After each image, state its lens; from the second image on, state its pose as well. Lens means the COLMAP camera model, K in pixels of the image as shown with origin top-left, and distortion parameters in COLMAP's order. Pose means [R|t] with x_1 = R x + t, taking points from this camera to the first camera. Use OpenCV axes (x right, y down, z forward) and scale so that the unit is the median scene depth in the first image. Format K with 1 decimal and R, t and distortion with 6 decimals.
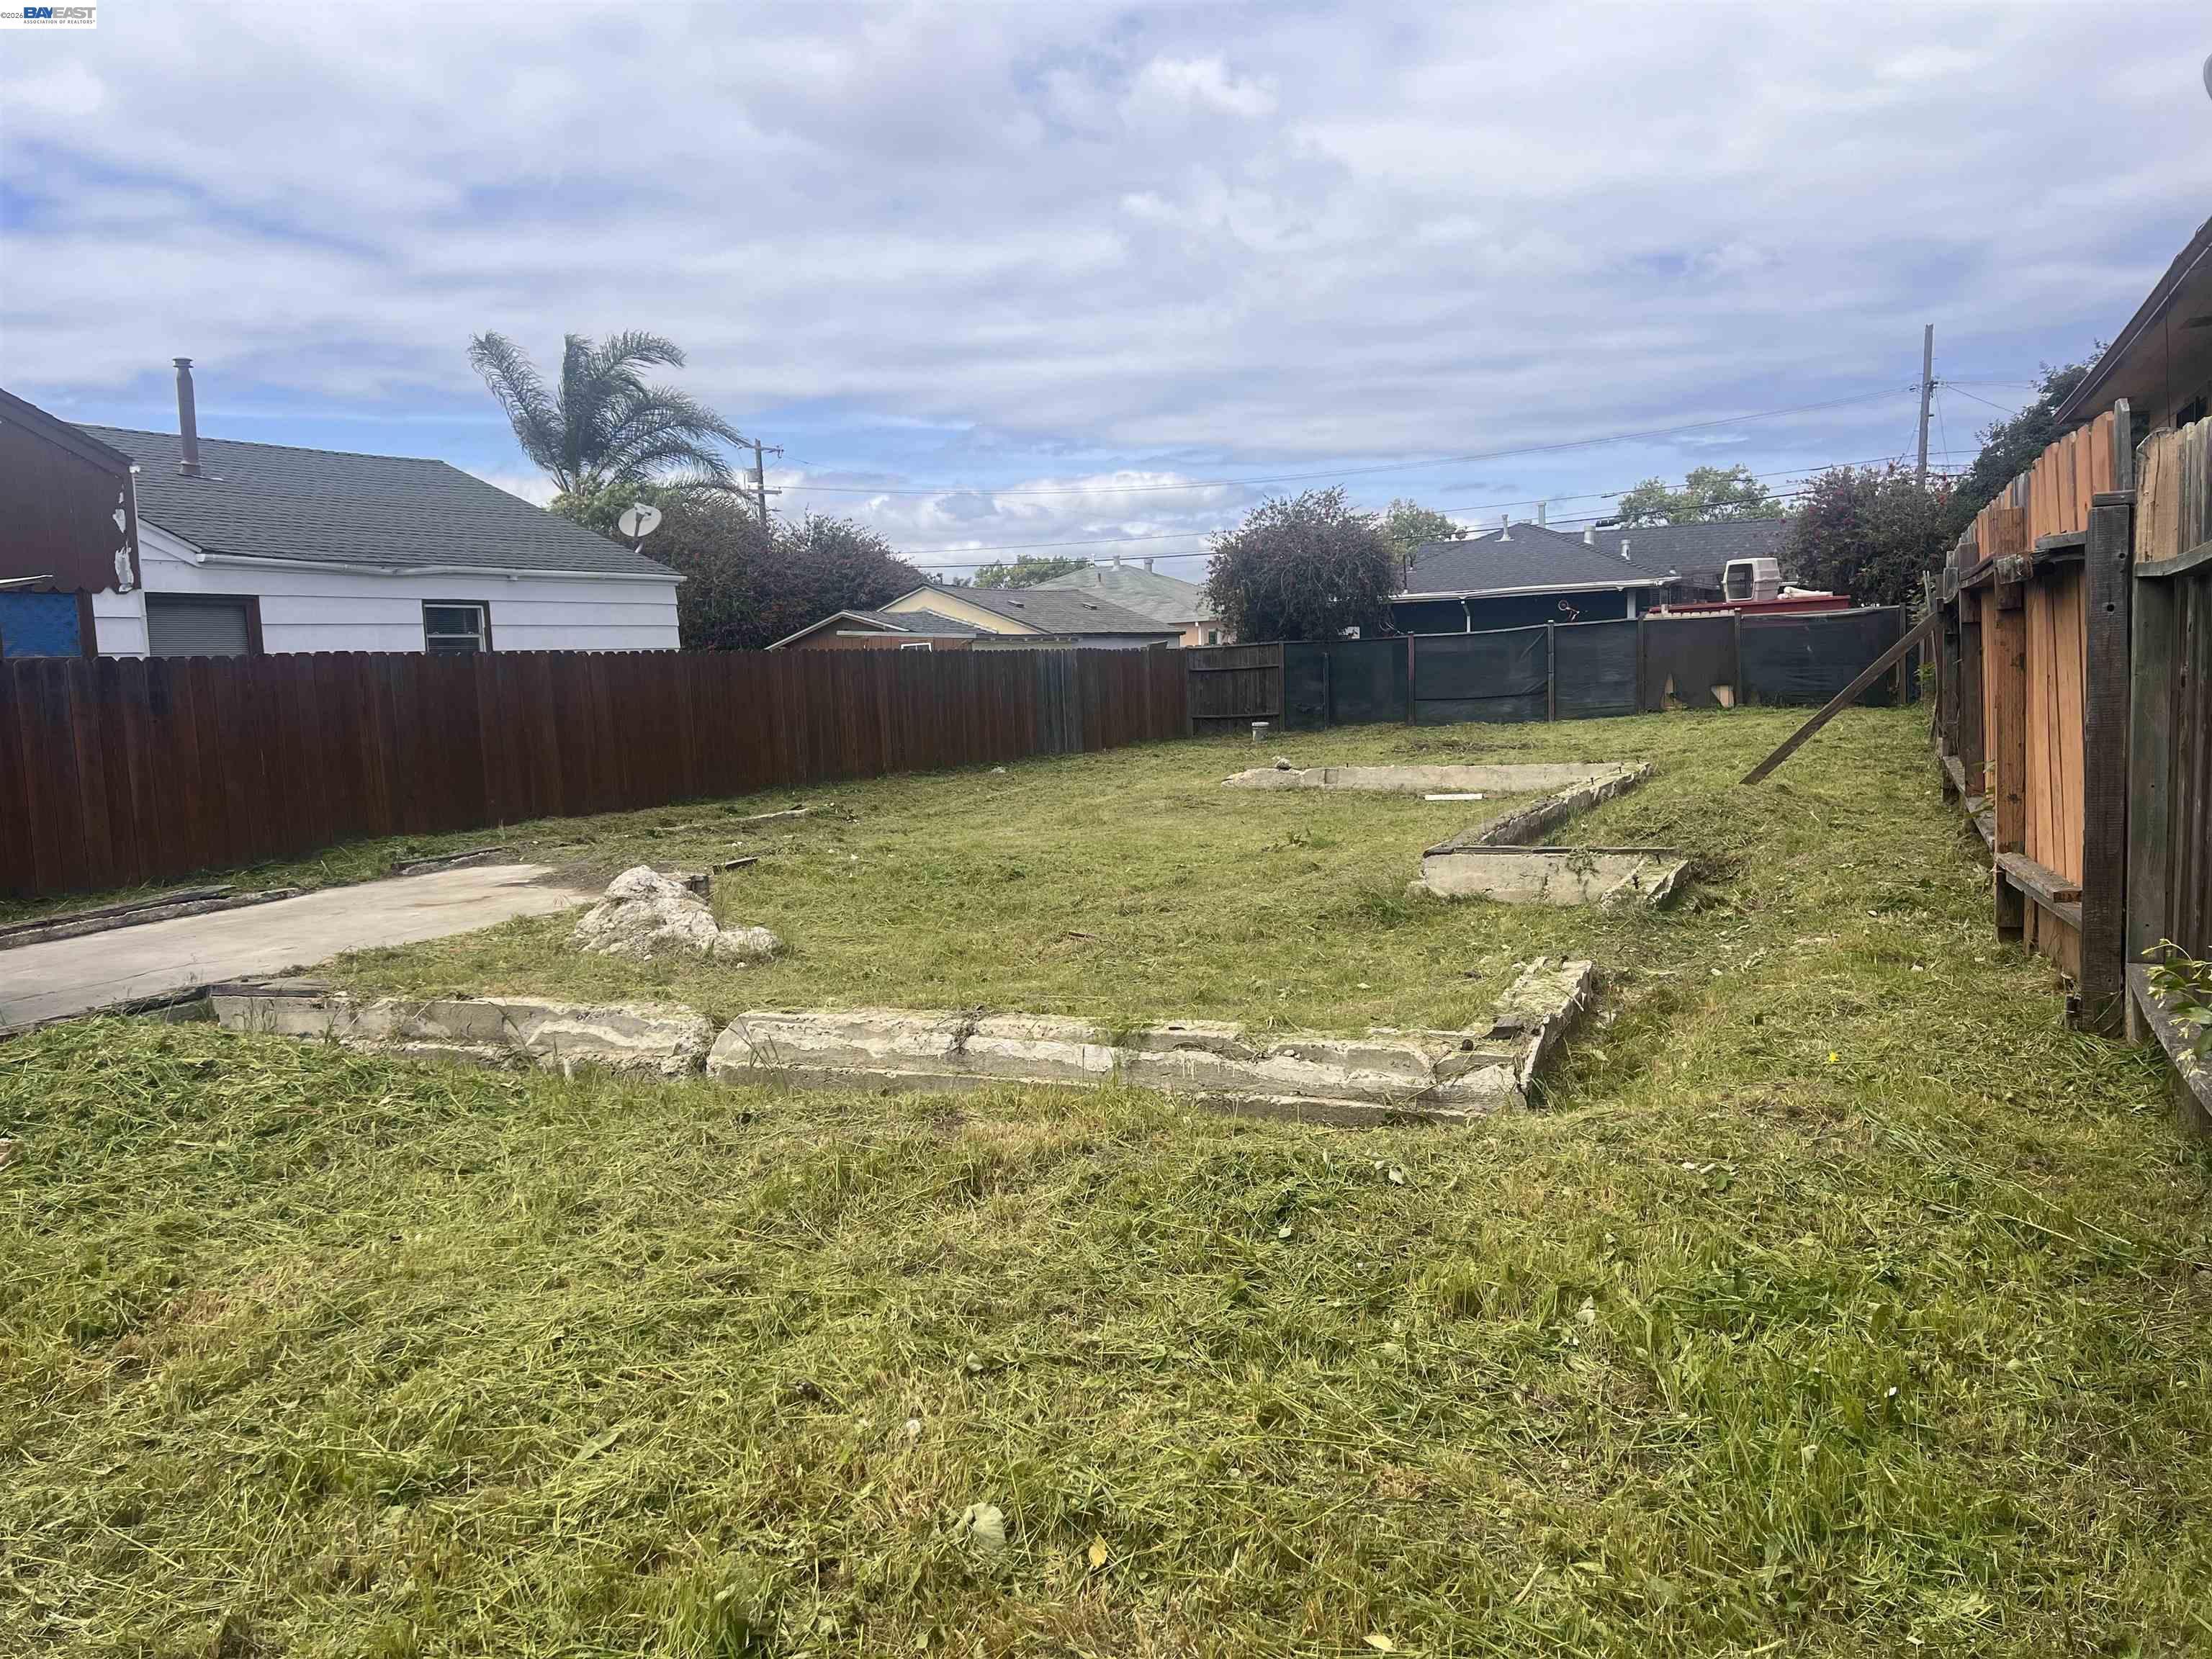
lens RADIAL K [[1677.2, 0, 1116.0], [0, 1677.2, 817.9], [0, 0, 1]] dist [0.098605, -0.172956]
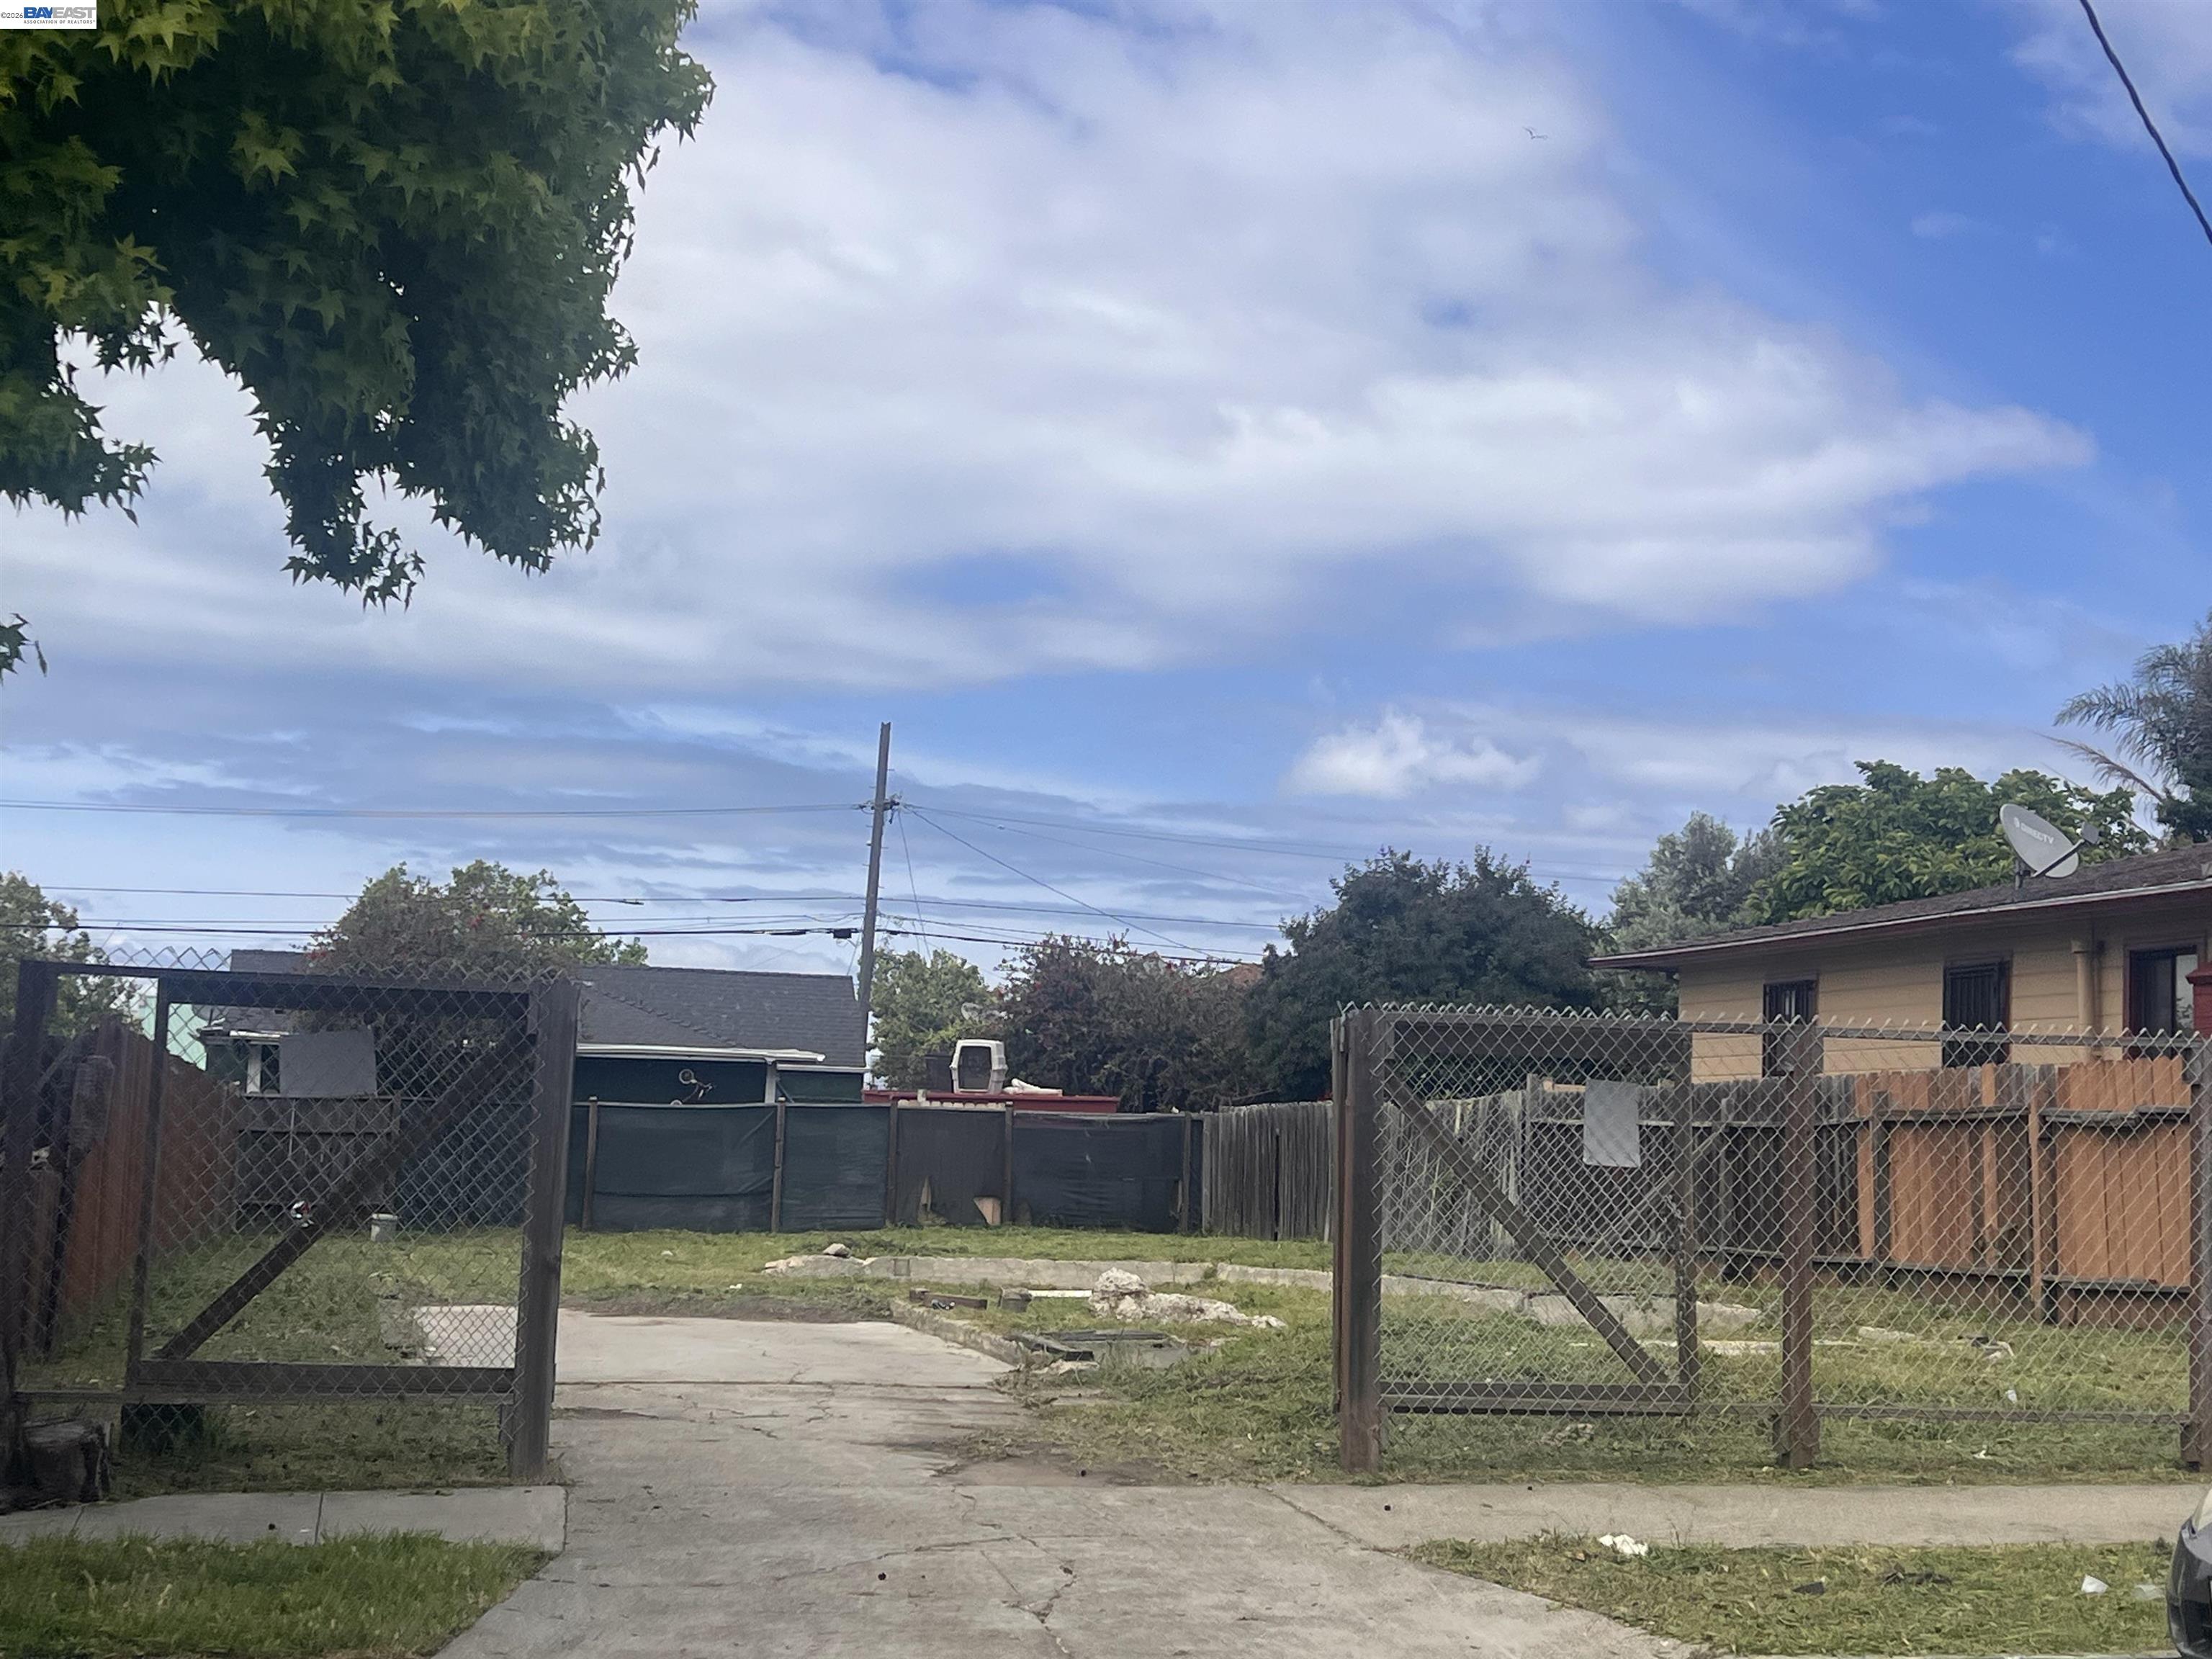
lens RADIAL K [[3368.6, 0, 1155.9], [0, 3368.6, 771.3], [0, 0, 1]] dist [0.217899, -0.758399]
pose [[0.773403, 0.138696, 0.618555, -0.912429], [-0.004316, 0.976901, -0.213649, 0.100462], [-0.633900, 0.162567, 0.756137, -0.434996]]
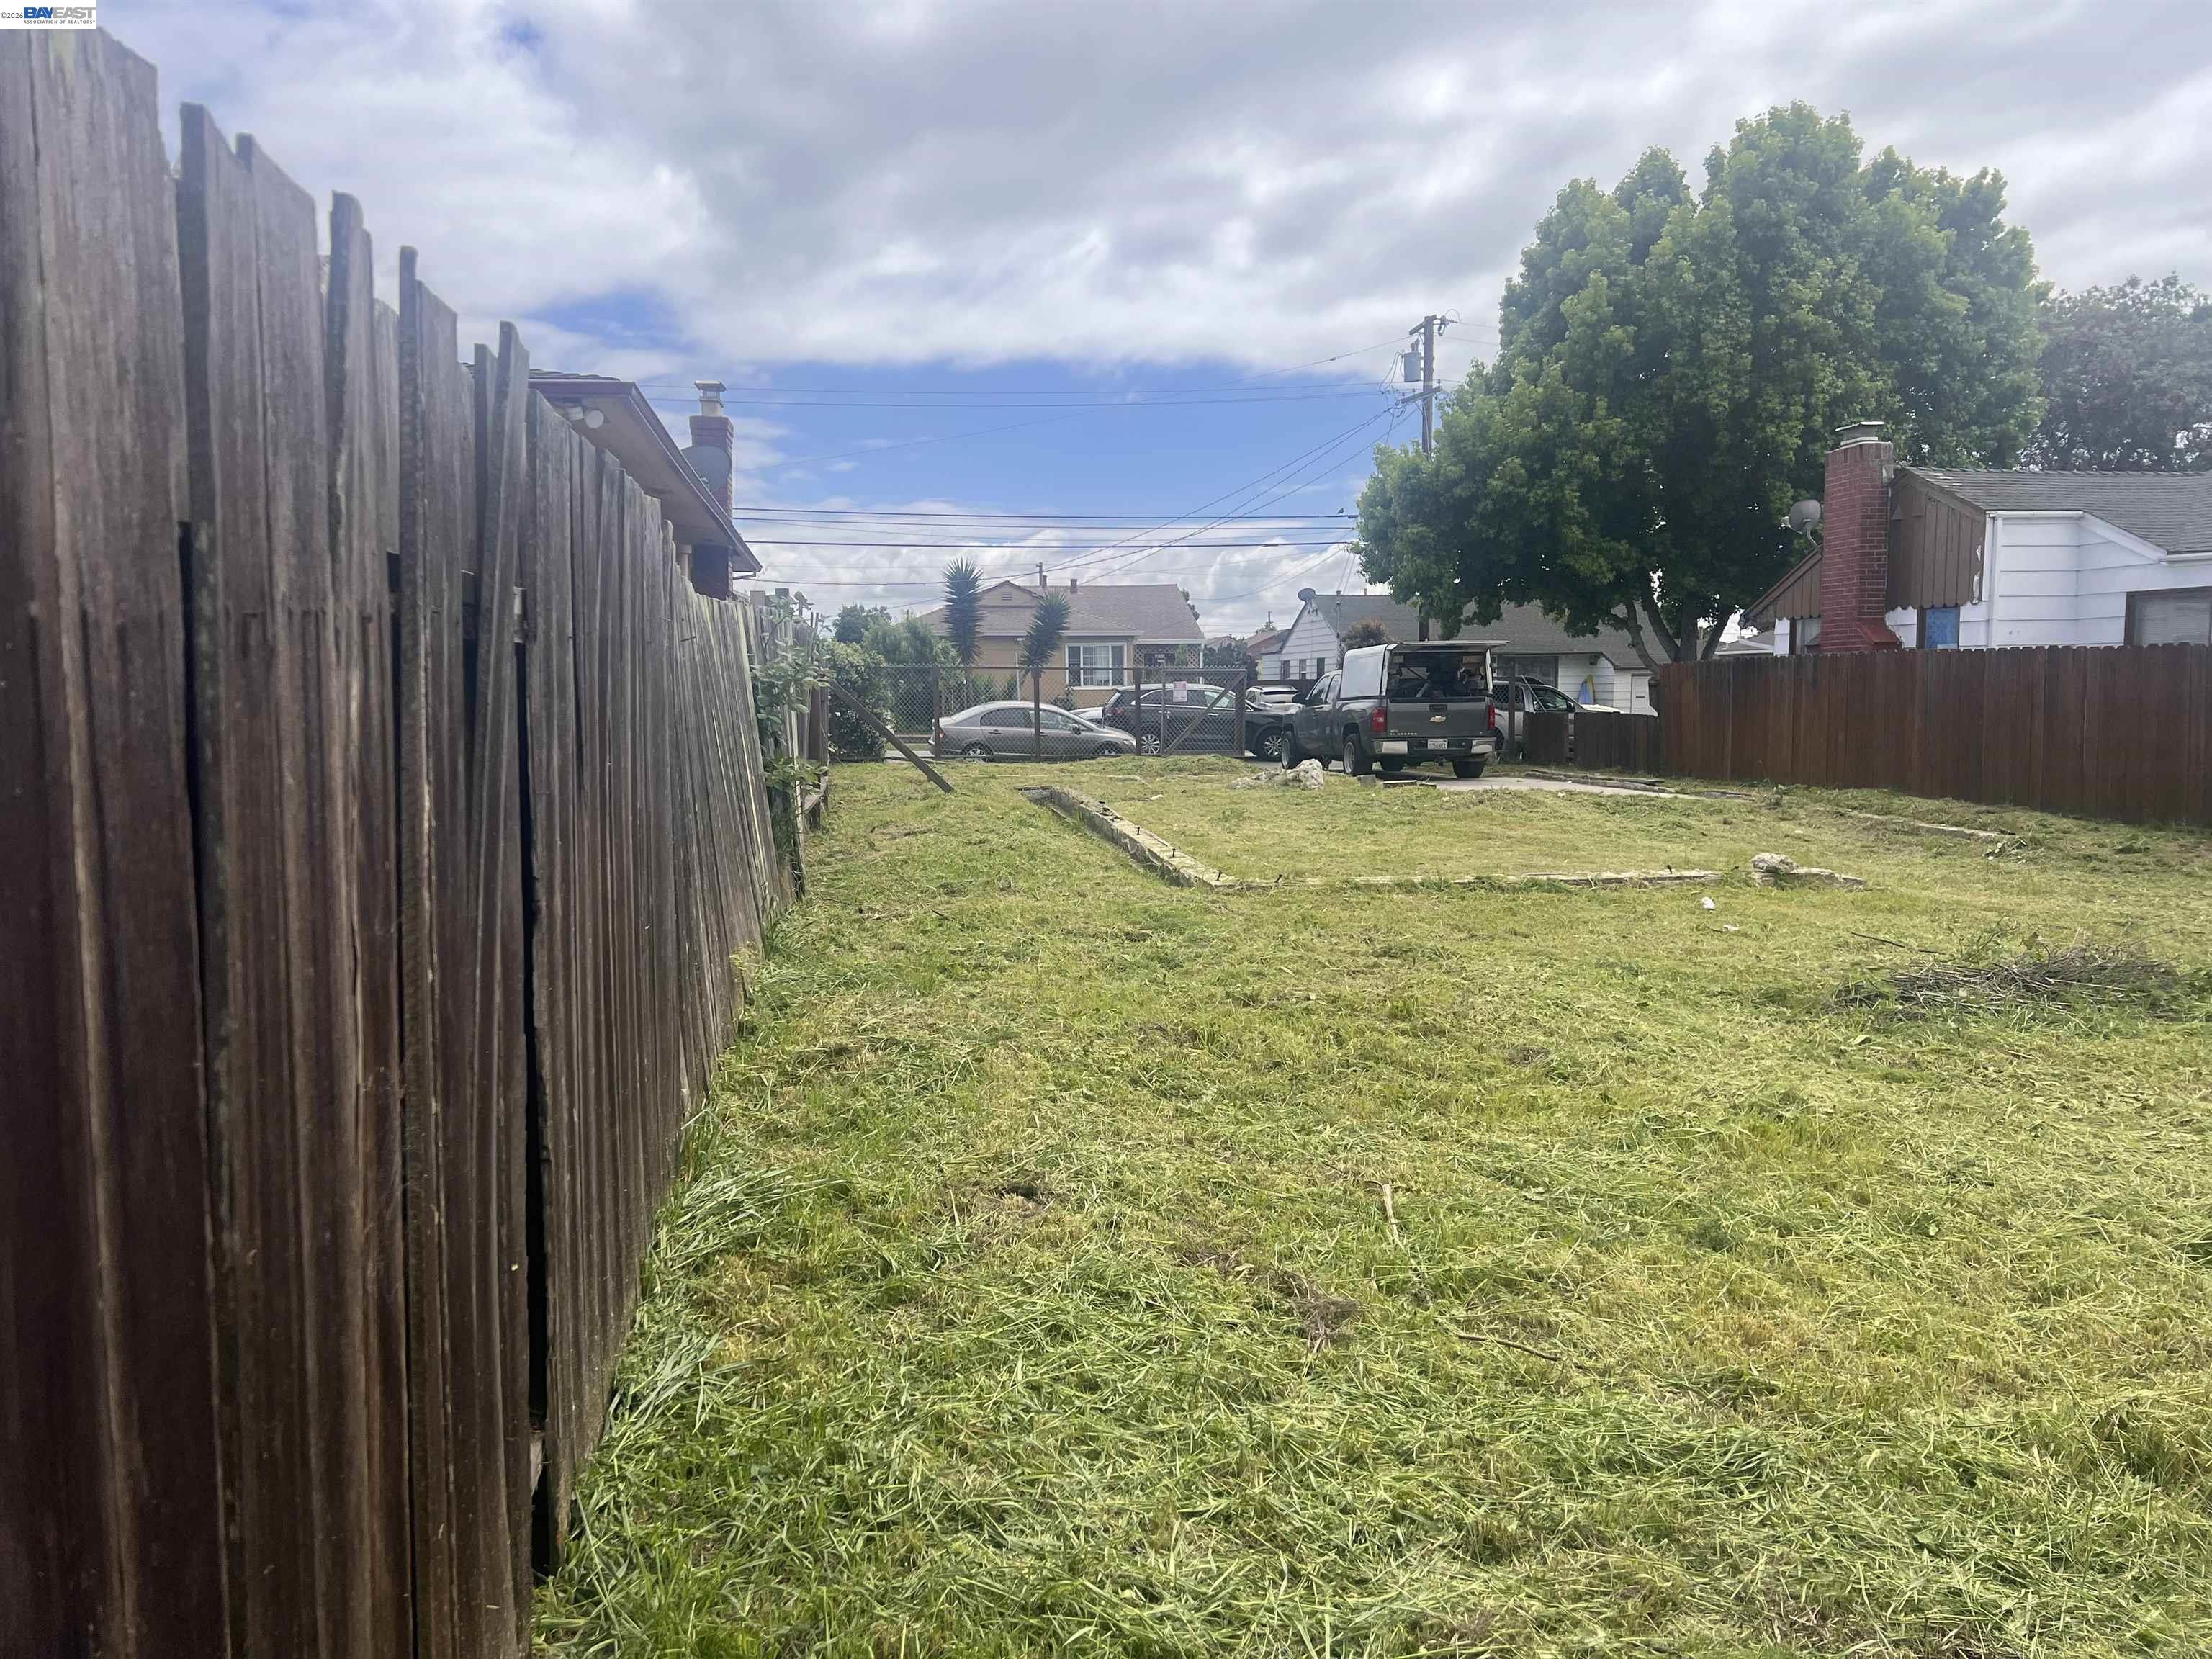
lens RADIAL K [[1684.9, 0, 1022.2], [0, 1684.9, 835.2], [0, 0, 1]] dist [0.051591, -0.131471]
pose [[-0.853428, 0.086747, -0.513941, 0.663489], [-0.012051, 0.982505, 0.185846, -0.160124], [0.521071, 0.164800, -0.837452, 1.473859]]
